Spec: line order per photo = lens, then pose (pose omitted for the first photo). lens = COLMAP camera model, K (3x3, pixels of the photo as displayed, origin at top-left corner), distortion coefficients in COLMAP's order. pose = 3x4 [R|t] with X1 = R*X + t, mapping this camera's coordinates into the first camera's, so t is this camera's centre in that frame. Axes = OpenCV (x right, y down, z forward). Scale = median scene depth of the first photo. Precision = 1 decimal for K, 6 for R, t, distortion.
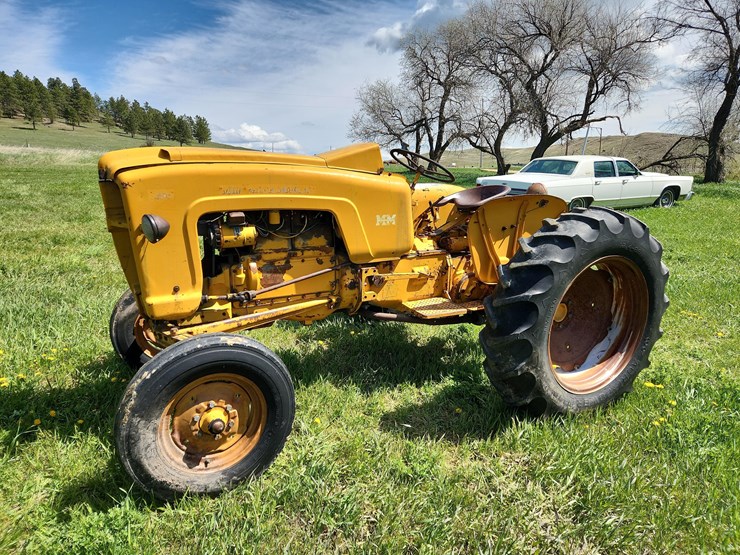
lens RADIAL K [[496.2, 0, 365.8], [0, 496.2, 278.9], [0, 0, 1]] dist [0.064135, -0.042822]
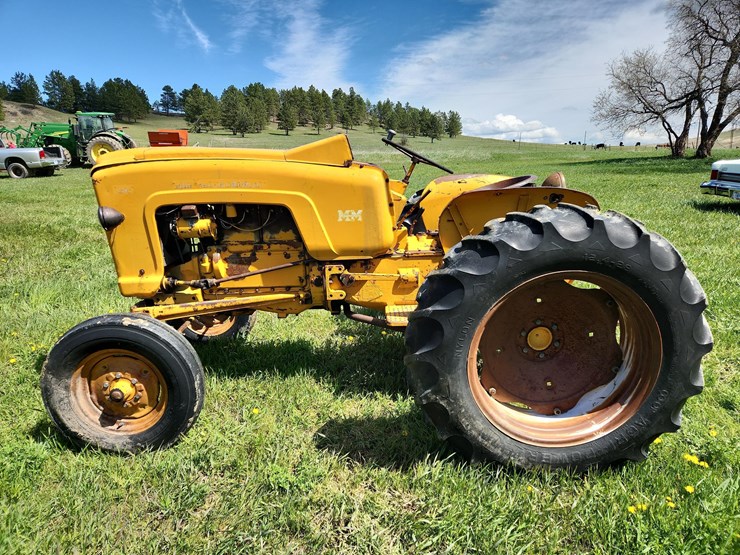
lens RADIAL K [[496.2, 0, 365.8], [0, 496.2, 278.9], [0, 0, 1]] dist [0.064135, -0.042822]
pose [[0.883033, 0.078361, -0.462723, 0.500255], [-0.071196, 0.996918, 0.032958, -0.031802], [0.463880, 0.003841, 0.885890, 0.179530]]
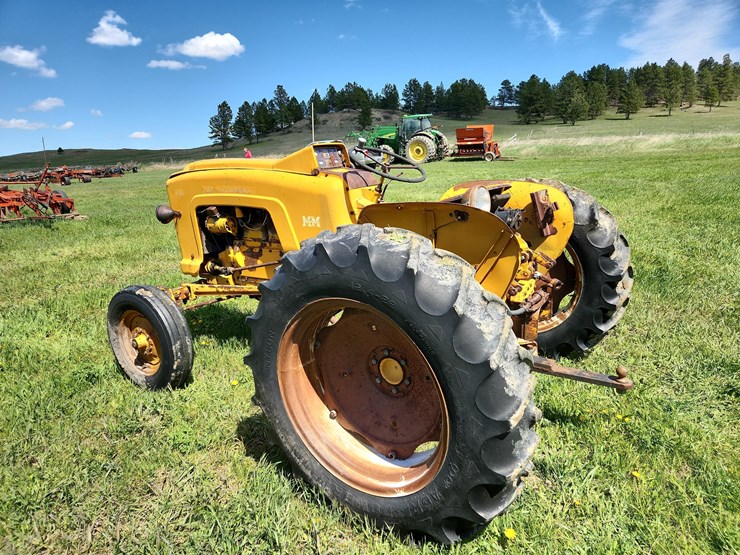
lens RADIAL K [[496.2, 0, 365.8], [0, 496.2, 278.9], [0, 0, 1]] dist [0.064135, -0.042822]
pose [[0.447481, 0.172046, -0.877588, 0.958074], [-0.147145, 0.982110, 0.117508, -0.135707], [0.882105, 0.076550, 0.464792, 0.631692]]
